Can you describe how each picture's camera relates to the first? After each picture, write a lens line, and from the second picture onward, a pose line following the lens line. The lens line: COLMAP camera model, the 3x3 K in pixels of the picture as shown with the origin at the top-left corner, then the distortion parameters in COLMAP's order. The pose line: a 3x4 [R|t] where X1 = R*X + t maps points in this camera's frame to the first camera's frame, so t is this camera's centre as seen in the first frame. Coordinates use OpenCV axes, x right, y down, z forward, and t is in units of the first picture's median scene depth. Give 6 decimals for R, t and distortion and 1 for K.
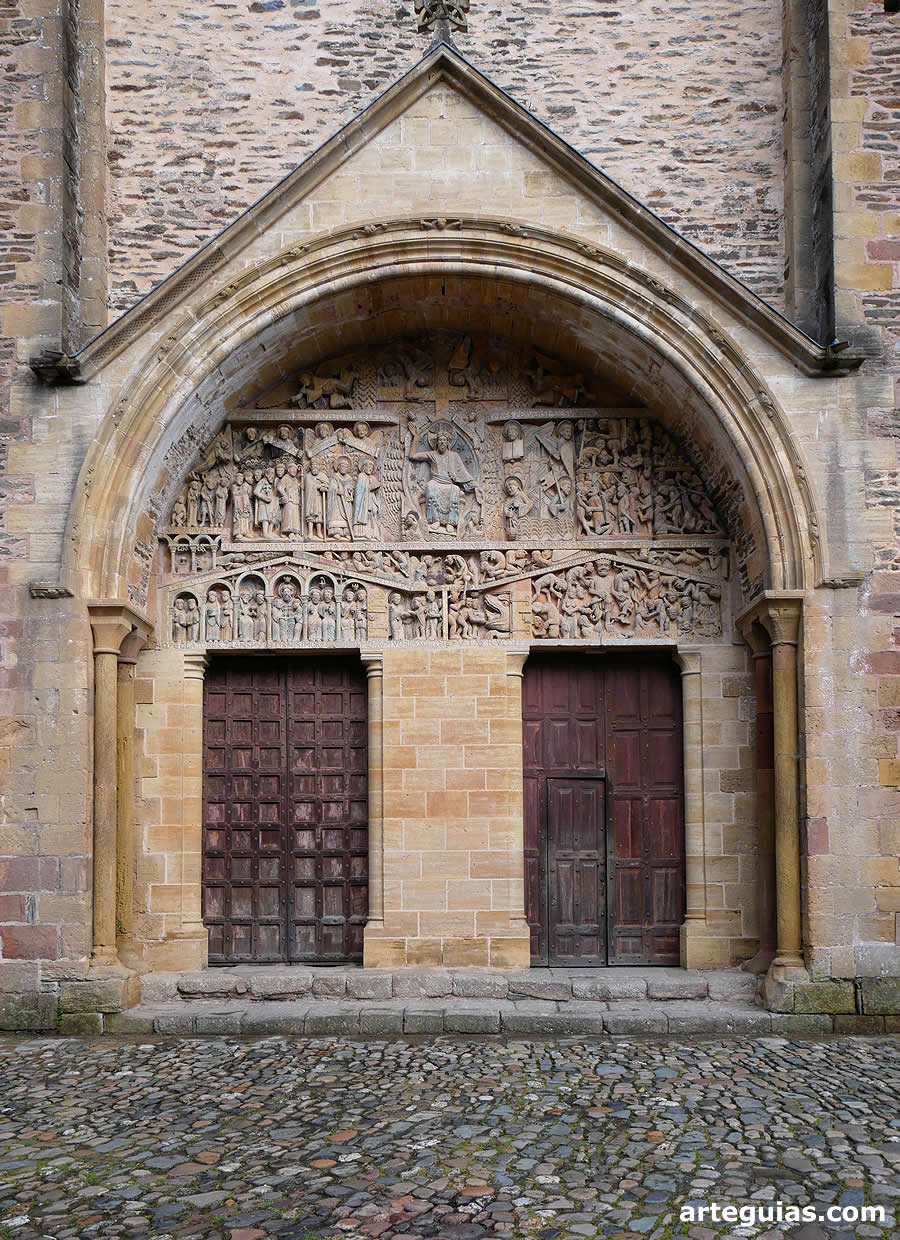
lens RADIAL K [[1330.3, 0, 450.0], [0, 1330.3, 618.1], [0, 0, 1]] dist [0.011952, 0.000000]
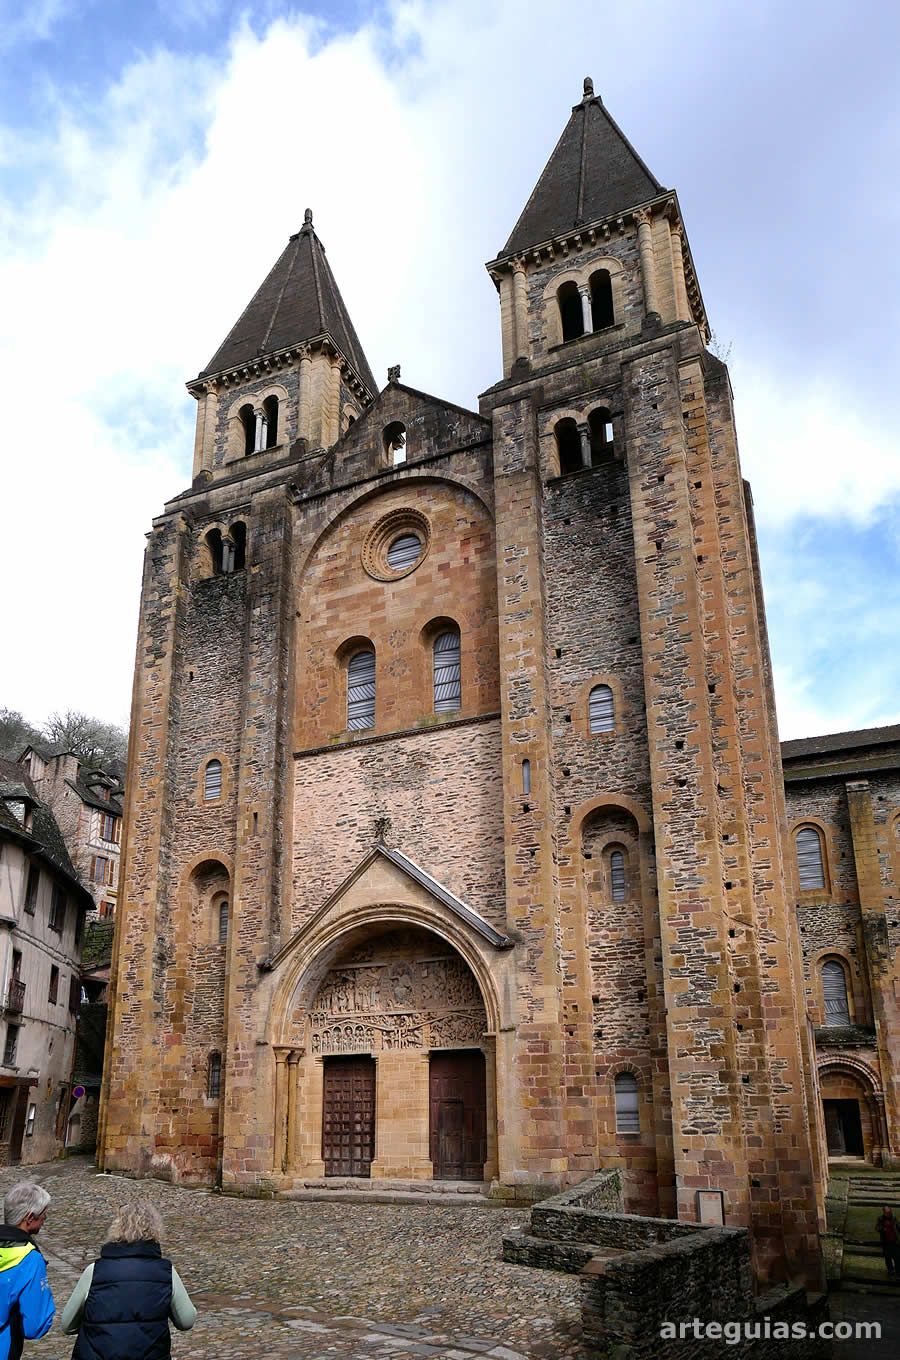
lens RADIAL K [[880.7, 0, 448.7], [0, 880.7, 678.8], [0, 0, 1]] dist [-0.008144, -0.000651]
pose [[0.933441, -0.162257, -0.319938, 0.813151], [0.068511, 0.956078, -0.284993, -0.194700], [0.352127, 0.244105, 0.903559, -0.828151]]
